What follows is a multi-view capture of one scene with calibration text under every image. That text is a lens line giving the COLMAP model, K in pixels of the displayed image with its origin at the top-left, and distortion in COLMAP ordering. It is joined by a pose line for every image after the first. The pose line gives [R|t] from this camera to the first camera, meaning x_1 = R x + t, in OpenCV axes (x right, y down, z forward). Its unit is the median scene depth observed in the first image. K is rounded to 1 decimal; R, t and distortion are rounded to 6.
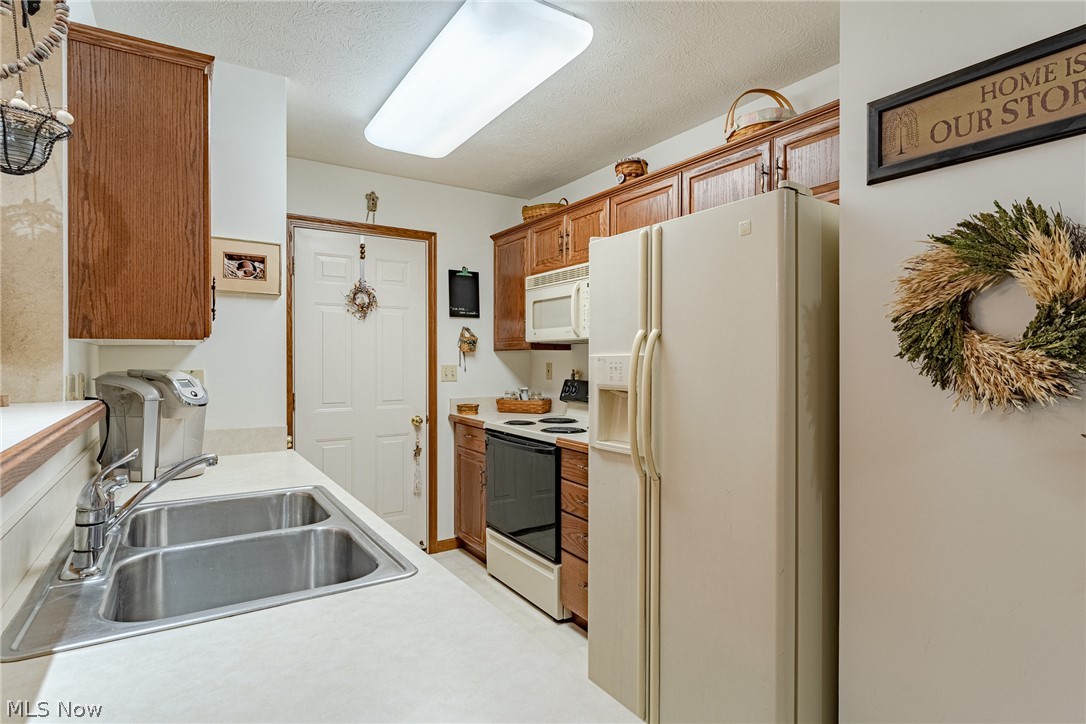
lens RADIAL K [[560.2, 0, 543.1], [0, 560.2, 358.2], [0, 0, 1]] dist [0.002950, -0.000569]
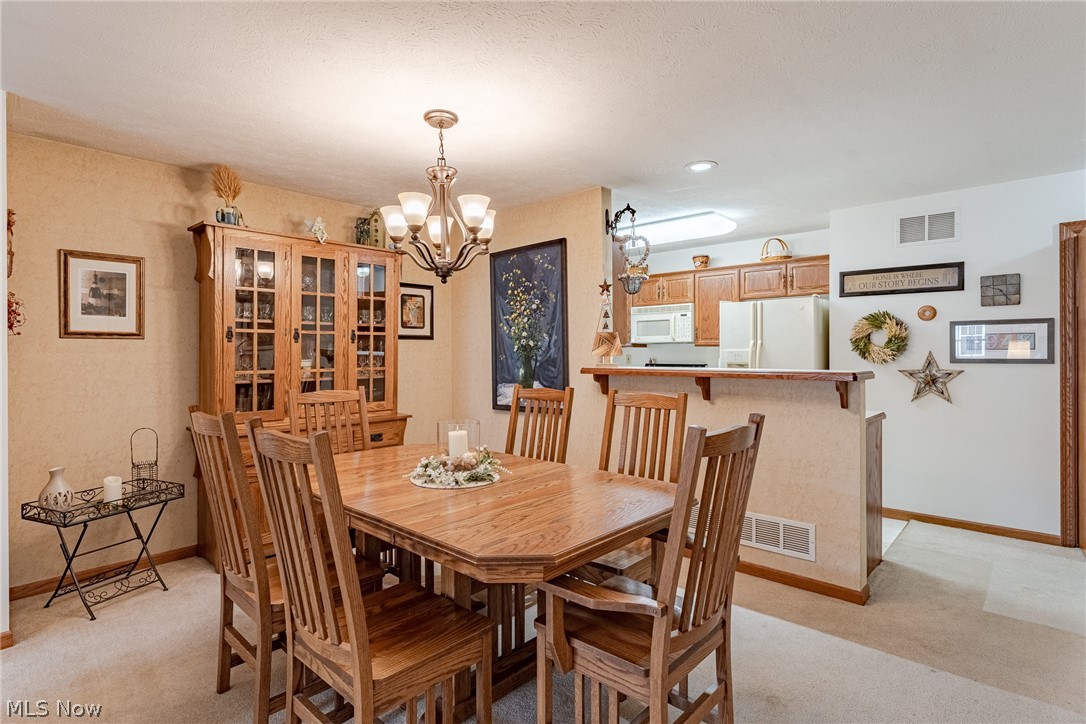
lens RADIAL K [[547.5, 0, 542.4], [0, 547.5, 354.1], [0, 0, 1]] dist [0.003829, 0.000316]
pose [[0.968452, -0.002470, 0.249188, -1.913603], [0.001865, 0.999995, 0.002667, 0.004835], [-0.249194, -0.002118, 0.968451, -1.671797]]
